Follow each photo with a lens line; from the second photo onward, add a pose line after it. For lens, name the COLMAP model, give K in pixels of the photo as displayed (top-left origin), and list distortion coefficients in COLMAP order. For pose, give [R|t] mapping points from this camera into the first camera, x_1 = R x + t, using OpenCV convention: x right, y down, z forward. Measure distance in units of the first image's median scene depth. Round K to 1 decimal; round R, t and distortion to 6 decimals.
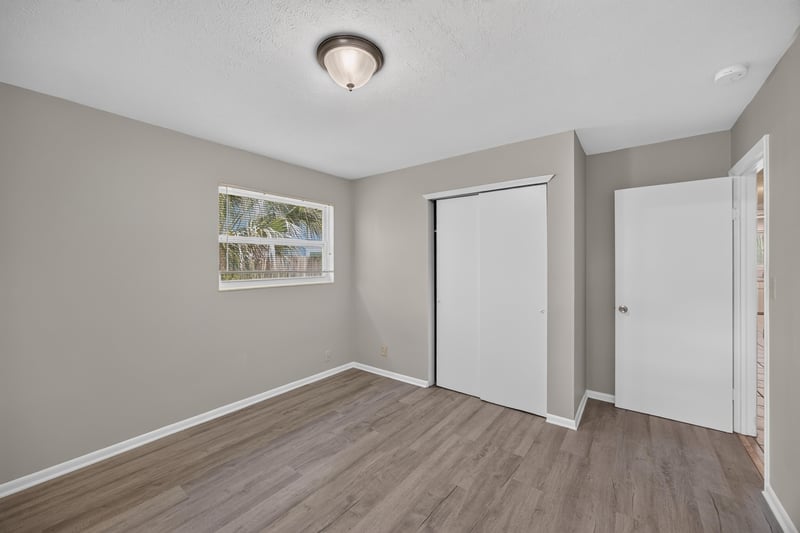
lens RADIAL K [[308.3, 0, 398.3], [0, 308.3, 261.5], [0, 0, 1]] dist [-0.027345, 0.009336]
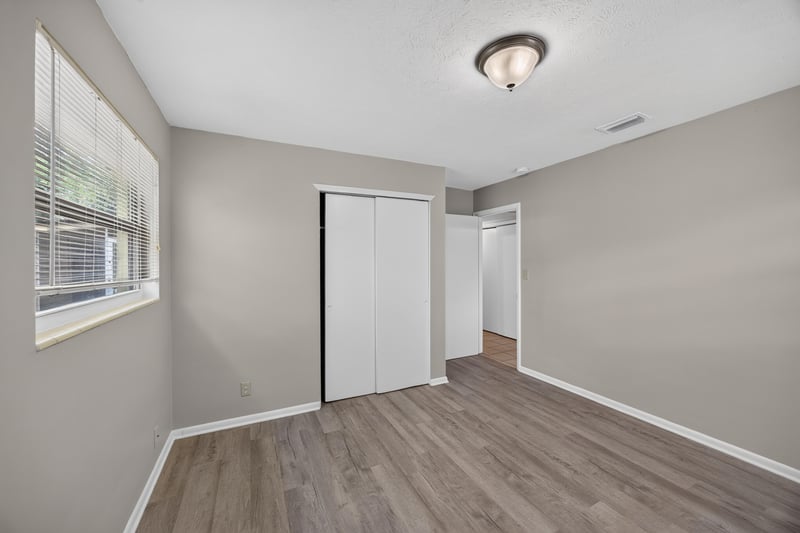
lens RADIAL K [[308.3, 0, 398.3], [0, 308.3, 261.5], [0, 0, 1]] dist [-0.027345, 0.009336]
pose [[0.447046, 0.004266, 0.894501, -0.768424], [0.001479, 0.999984, -0.005508, 0.004871], [-0.894510, 0.003785, 0.447033, 0.558036]]
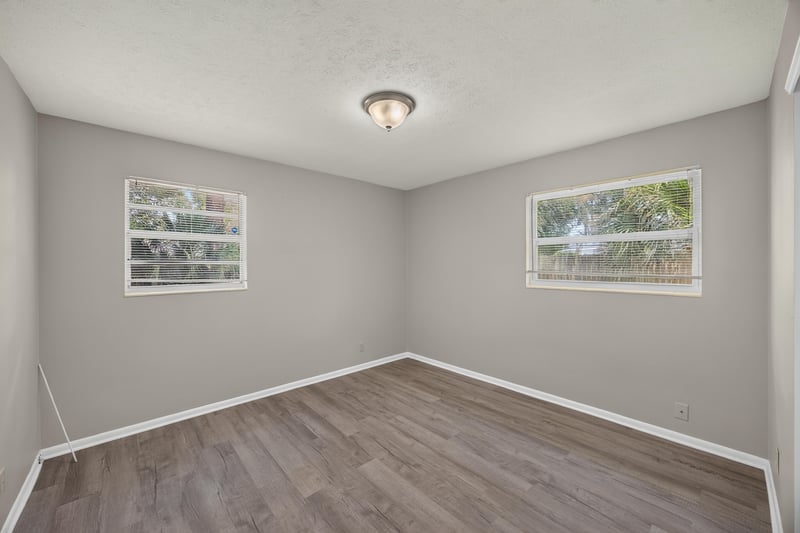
lens RADIAL K [[309.2, 0, 407.9], [0, 309.2, 267.8], [0, 0, 1]] dist [-0.001494, -0.000096]
pose [[-0.154364, 0.019084, -0.987830, 0.705174], [0.007775, 0.999806, 0.018101, -0.002690], [0.987983, -0.004886, -0.154482, 0.805462]]
